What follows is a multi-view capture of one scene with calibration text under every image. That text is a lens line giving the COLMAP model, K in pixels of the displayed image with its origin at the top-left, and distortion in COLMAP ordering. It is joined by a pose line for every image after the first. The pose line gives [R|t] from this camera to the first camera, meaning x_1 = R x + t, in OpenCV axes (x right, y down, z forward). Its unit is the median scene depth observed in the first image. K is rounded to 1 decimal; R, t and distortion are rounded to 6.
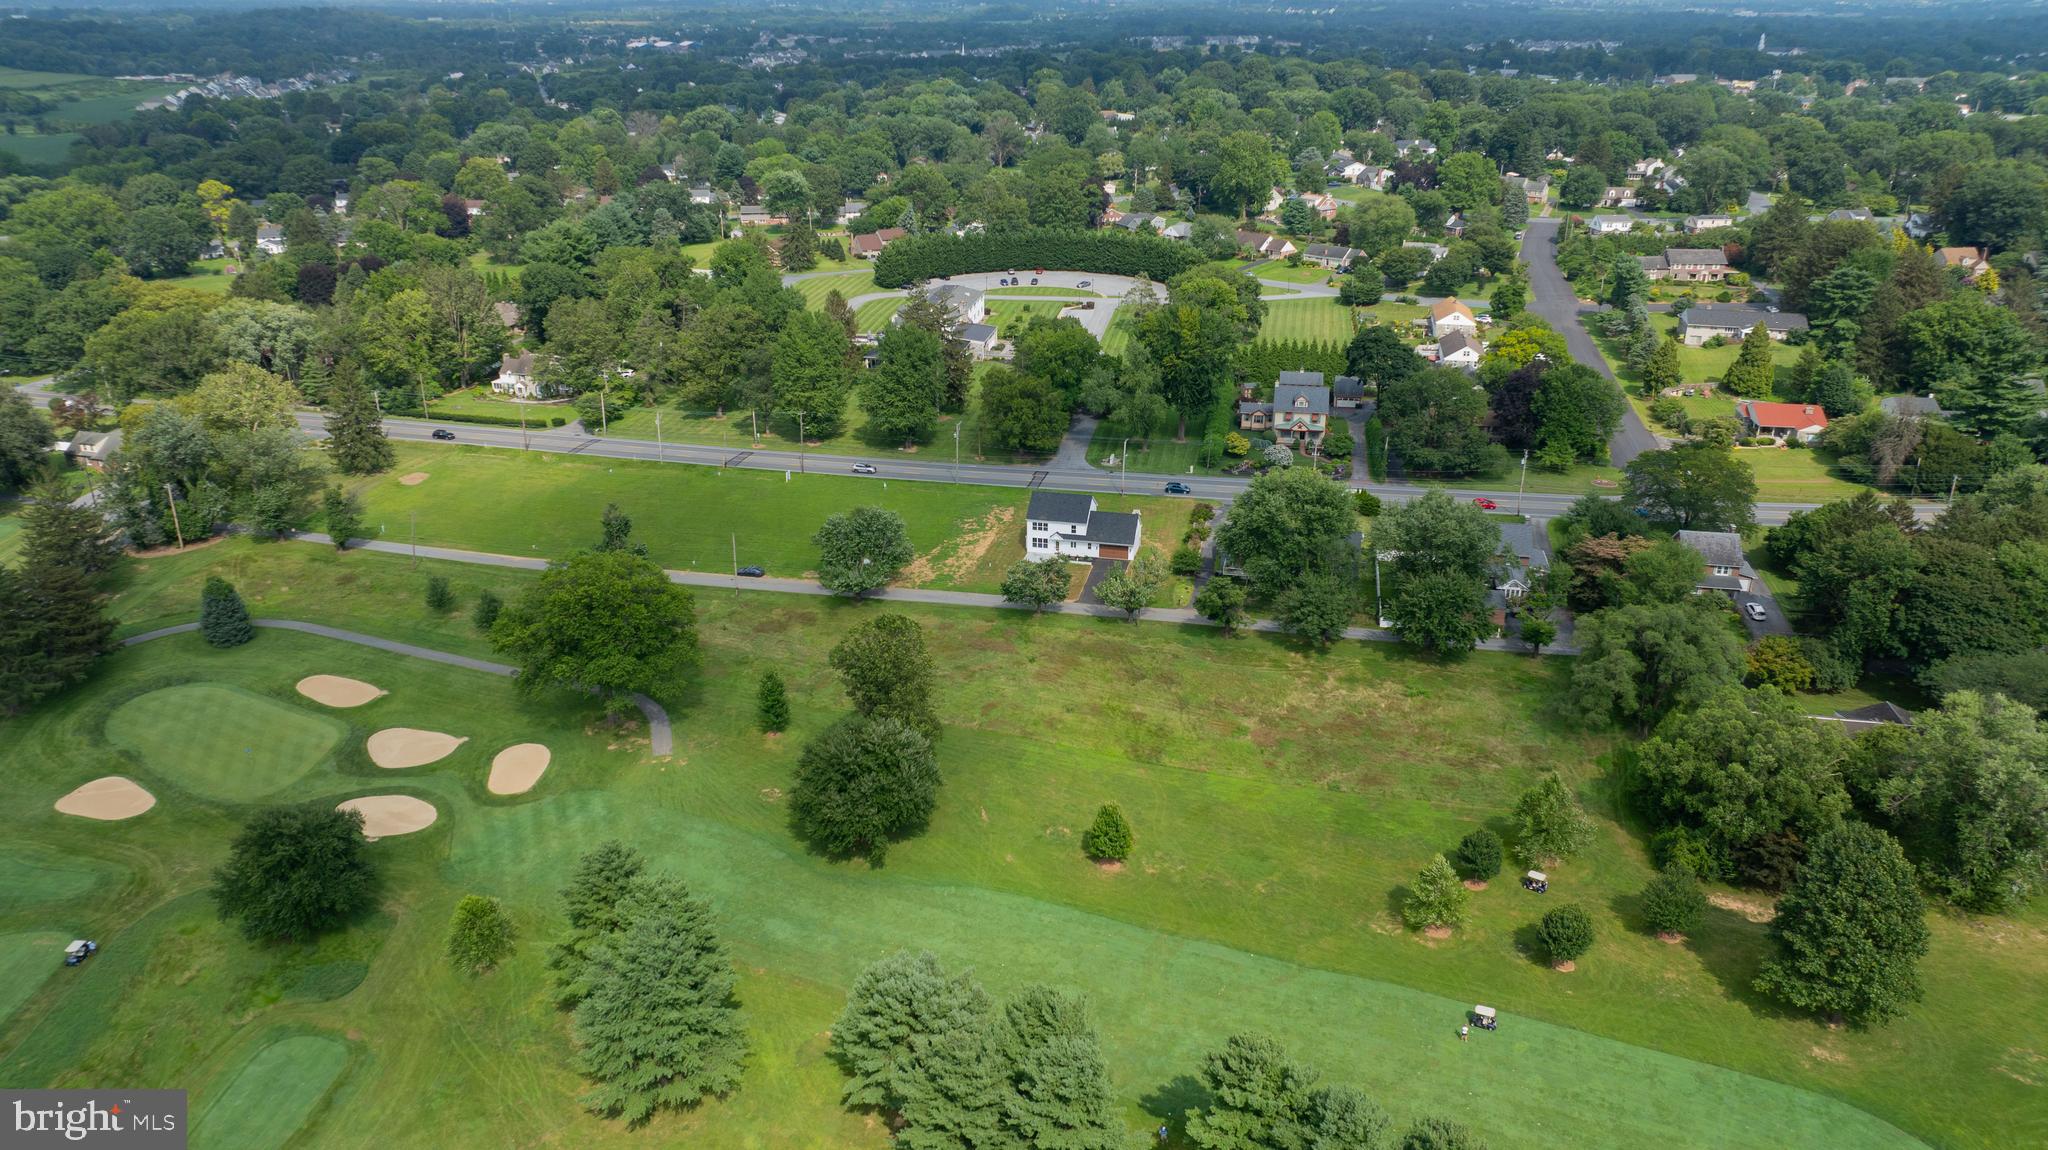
lens RADIAL K [[1439.3, 0, 1022.9], [0, 1439.3, 575.4], [0, 0, 1]] dist [-0.031172, 0.028524]
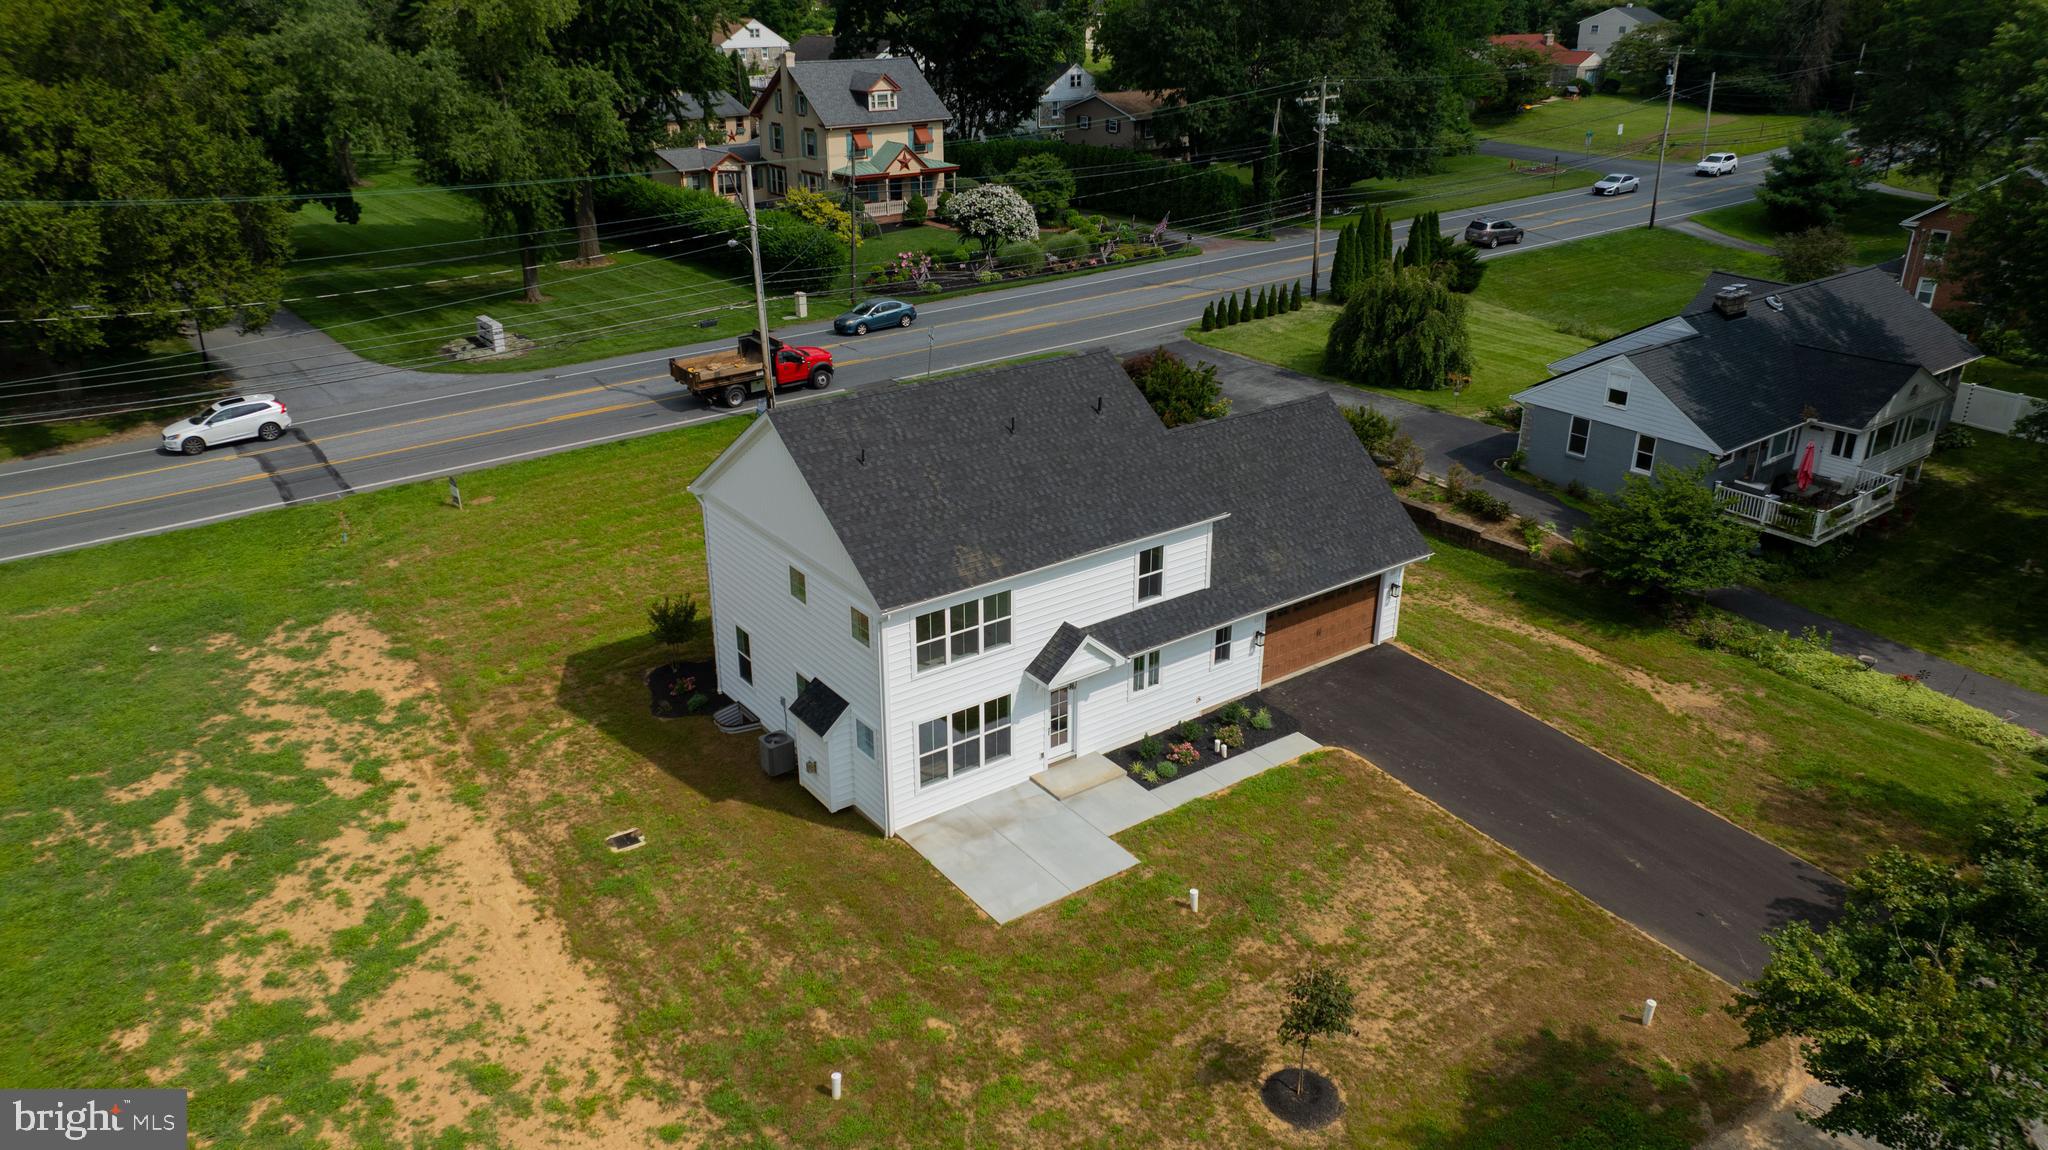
lens RADIAL K [[1439.3, 0, 1028.5], [0, 1439.3, 580.1], [0, 0, 1]] dist [-0.031172, 0.028524]
pose [[0.642353, -0.299281, 0.705559, -0.078457], [0.289953, 0.947076, 0.137748, -0.054509], [-0.709443, 0.116096, 0.695135, 0.876246]]
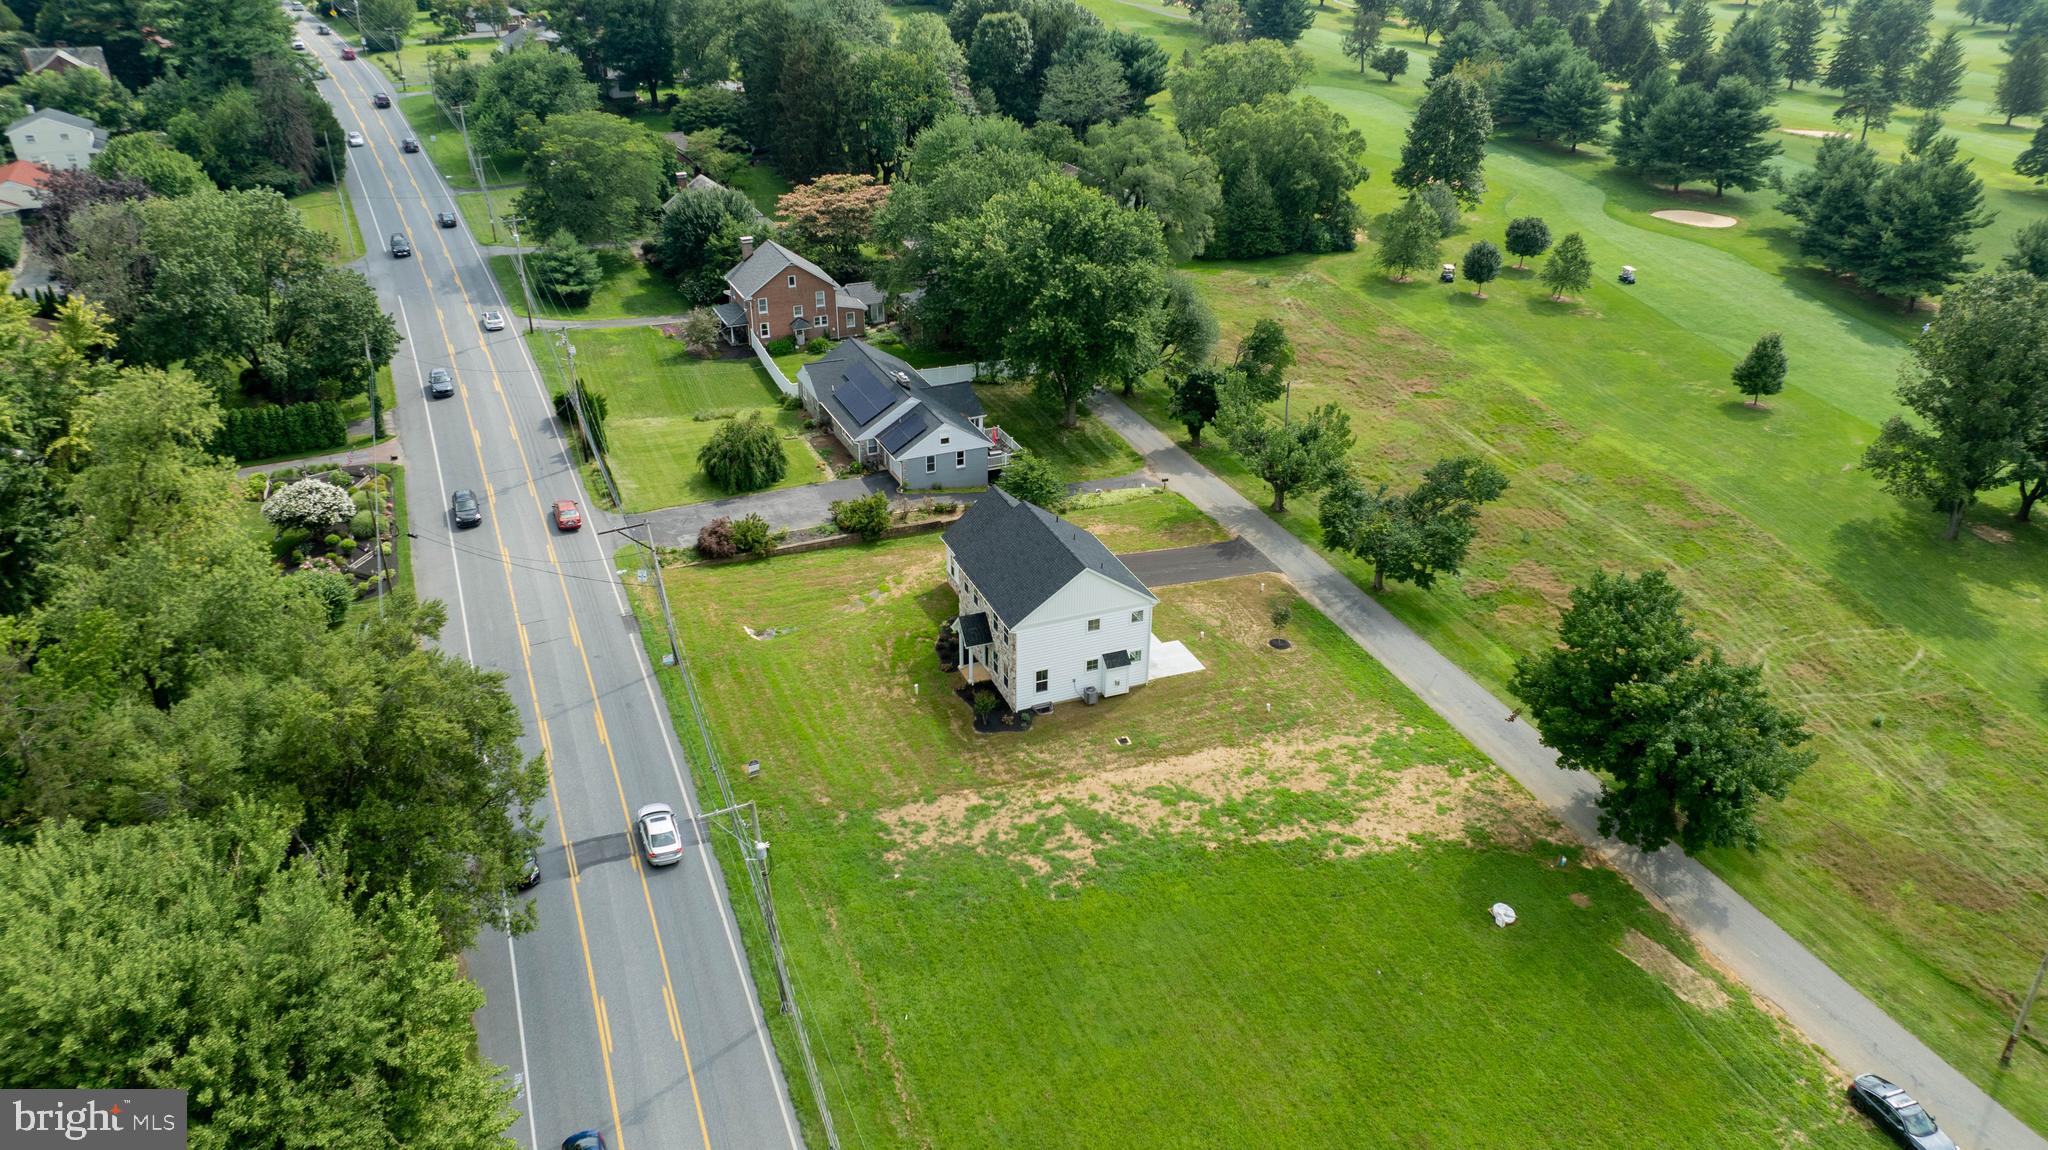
lens RADIAL K [[1439.3, 0, 1028.0], [0, 1439.3, 569.2], [0, 0, 1]] dist [-0.031172, 0.028524]
pose [[-0.582154, -0.377012, 0.720388, -0.239044], [0.308546, 0.717293, 0.624732, -0.282556], [-0.752261, 0.585963, -0.301249, 1.104394]]
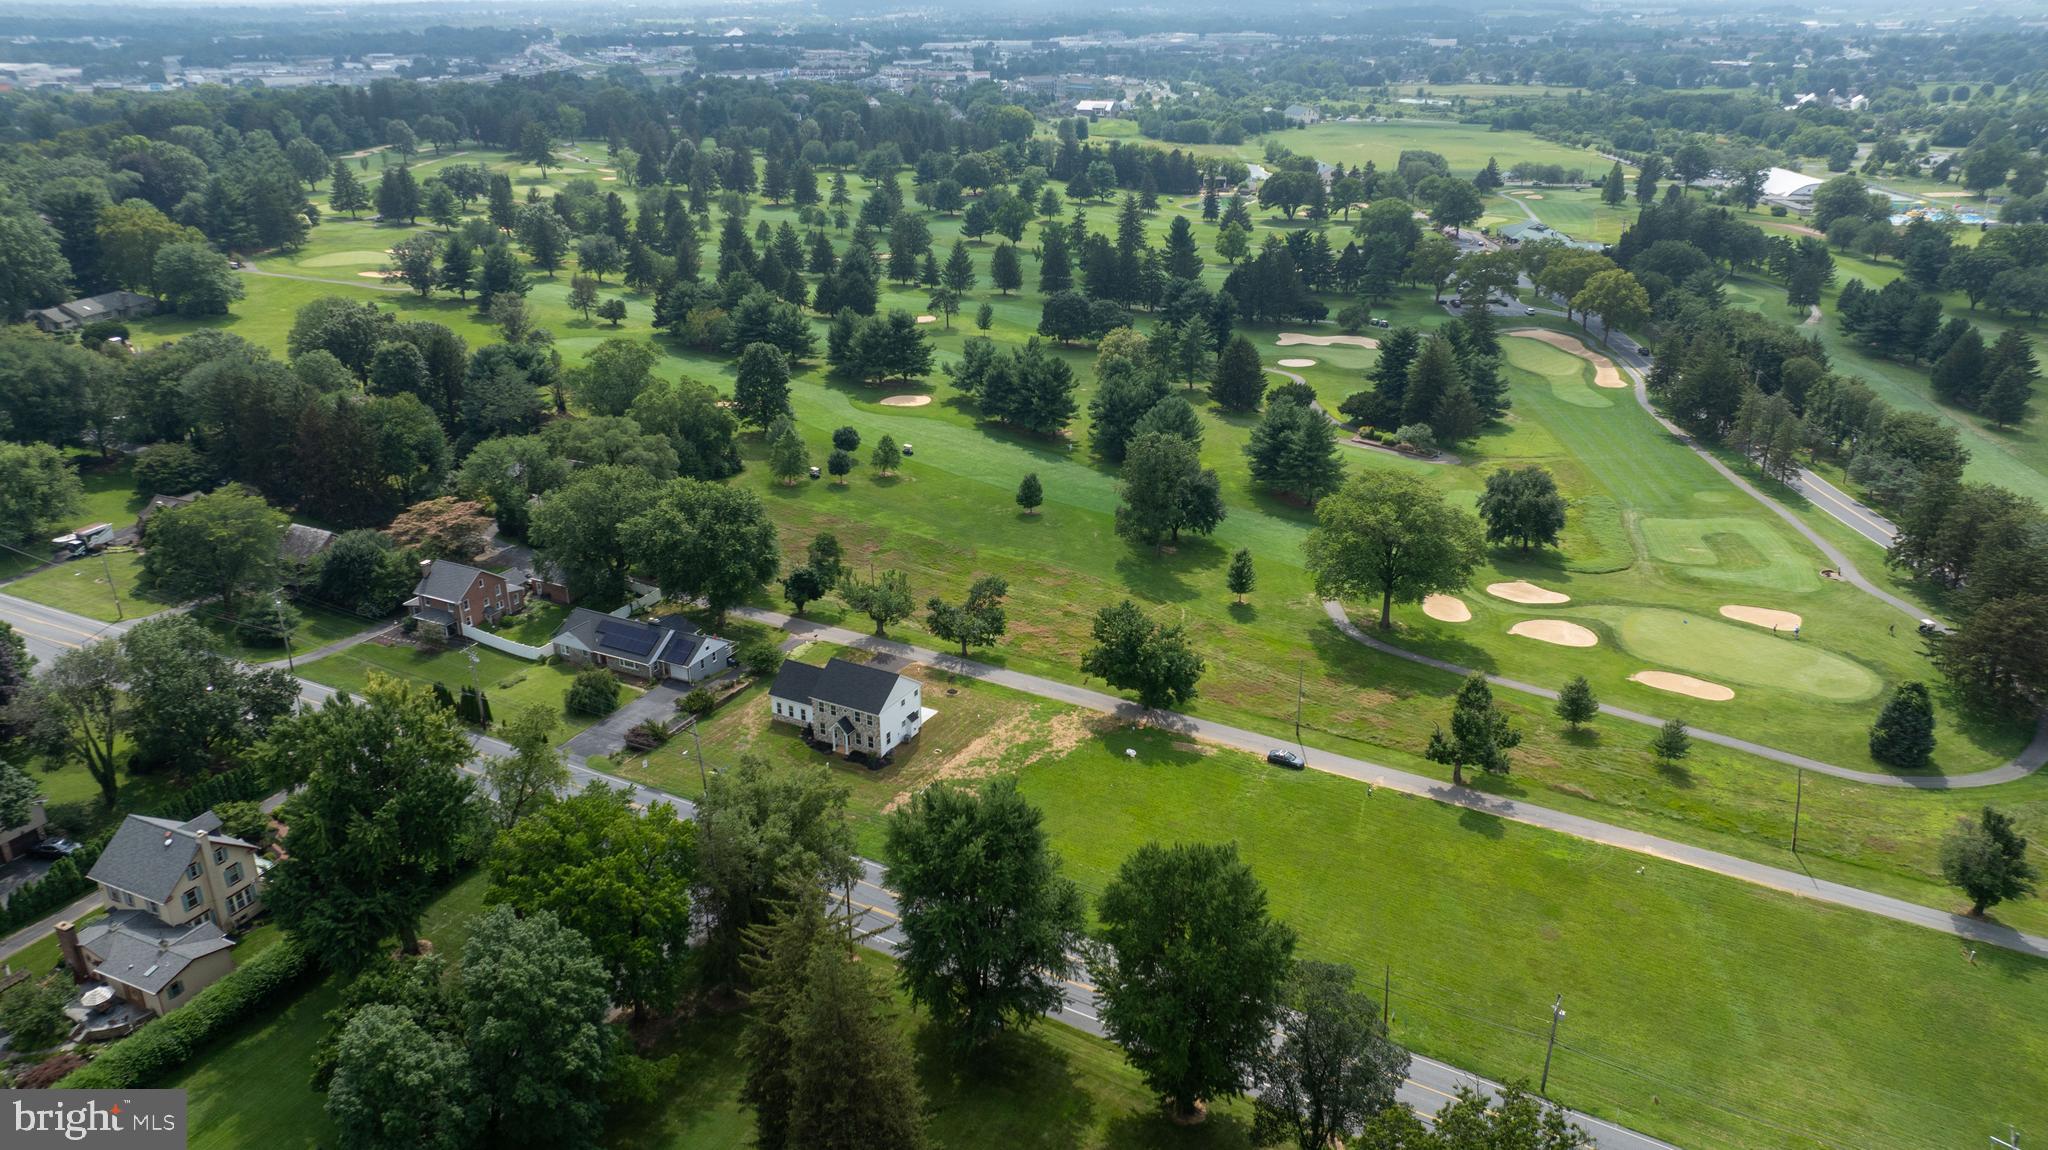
lens RADIAL K [[1439.3, 0, 1028.7], [0, 1439.3, 573.0], [0, 0, 1]] dist [-0.031172, 0.028524]
pose [[-0.966496, -0.092990, 0.239247, -0.221831], [0.103464, 0.711865, 0.694653, -0.584644], [-0.234907, 0.696133, -0.678393, 1.422292]]
